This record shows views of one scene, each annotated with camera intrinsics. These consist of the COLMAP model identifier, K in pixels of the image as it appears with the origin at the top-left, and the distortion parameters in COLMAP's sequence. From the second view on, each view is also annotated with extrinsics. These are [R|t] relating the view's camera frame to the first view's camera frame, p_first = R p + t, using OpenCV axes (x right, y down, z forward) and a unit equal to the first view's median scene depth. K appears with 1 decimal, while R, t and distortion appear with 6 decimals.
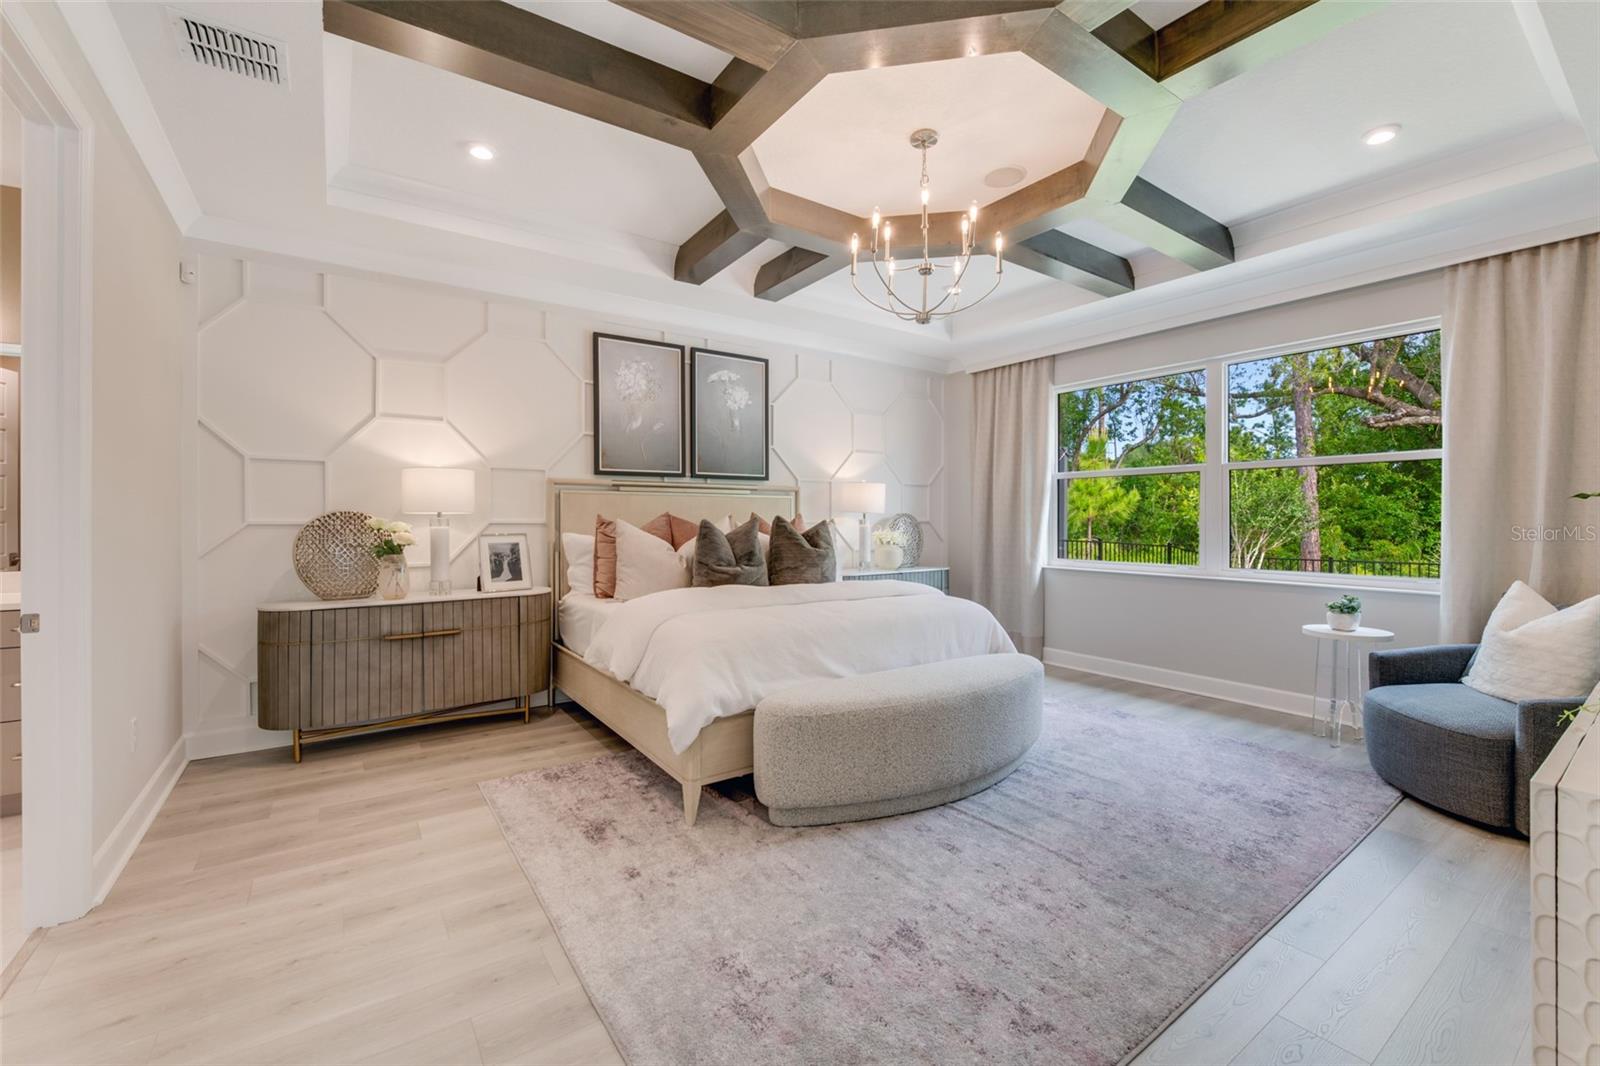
lens RADIAL K [[643.7, 0, 791.0], [0, 643.7, 533.6], [0, 0, 1]] dist [-0.008920, -0.002932]
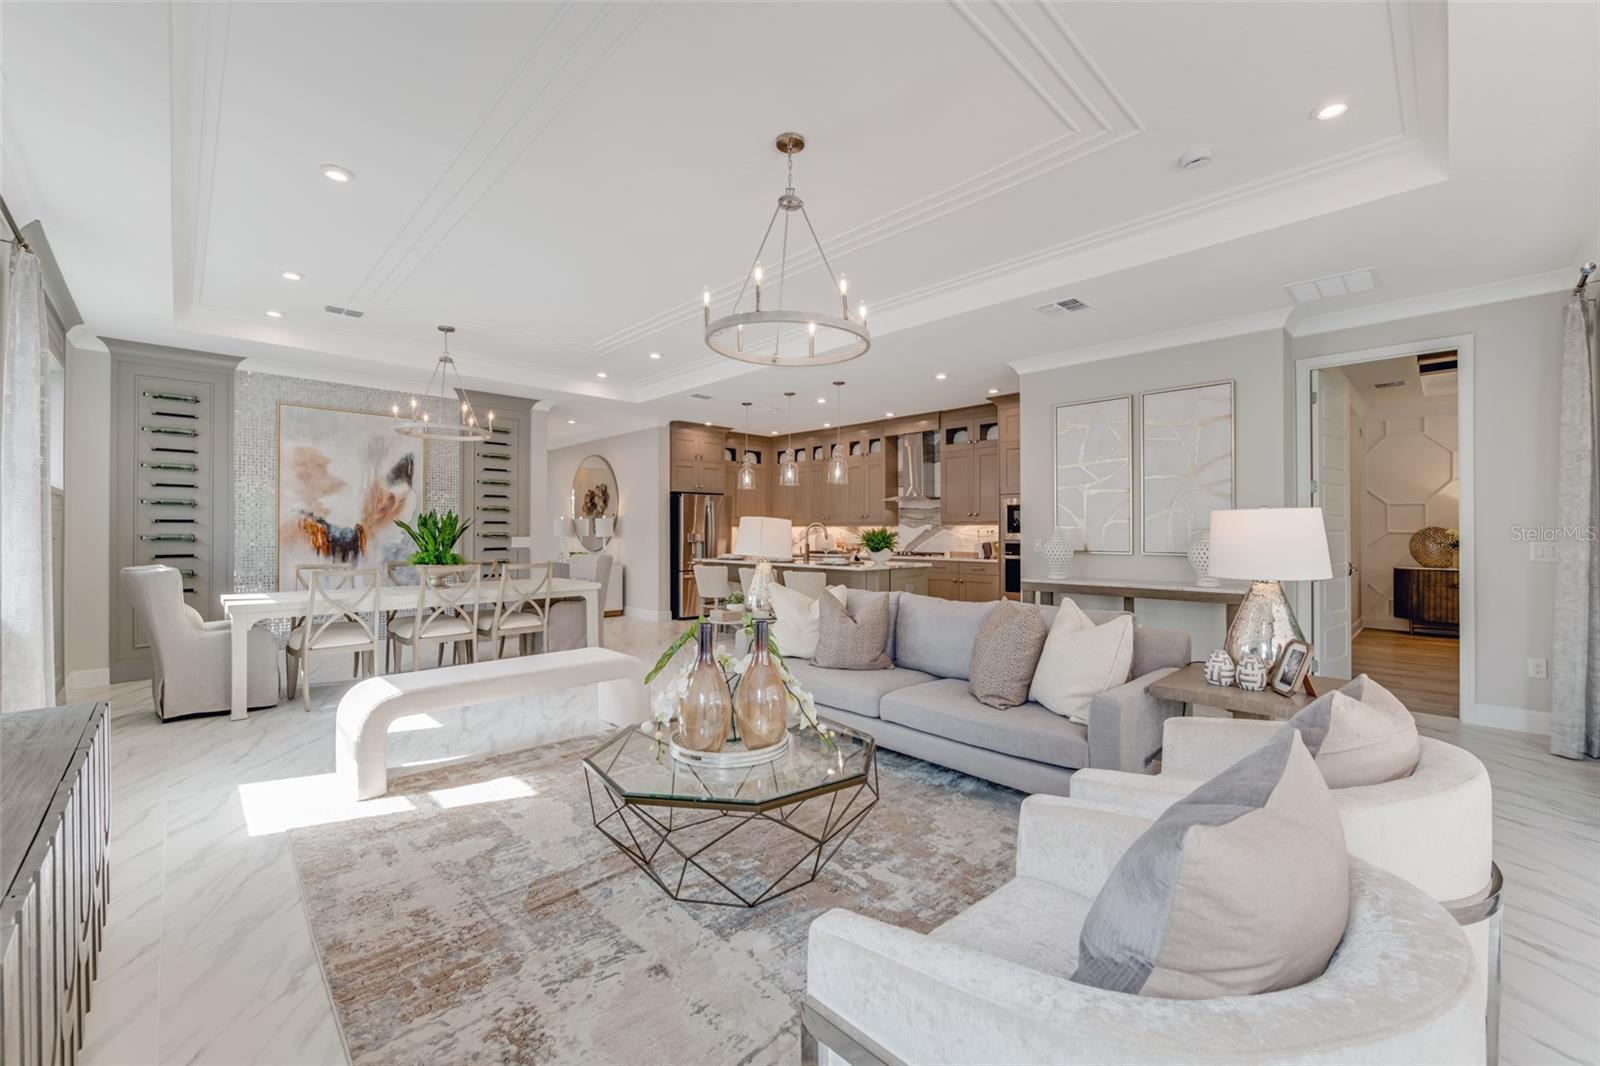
lens RADIAL K [[643.7, 0, 808.0], [0, 643.7, 533.0], [0, 0, 1]] dist [-0.008920, -0.002932]
pose [[0.152796, -0.006617, -0.988236, 1.192690], [0.000226, 0.999978, -0.006660, -0.000473], [0.988258, 0.000794, 0.152794, -1.537198]]
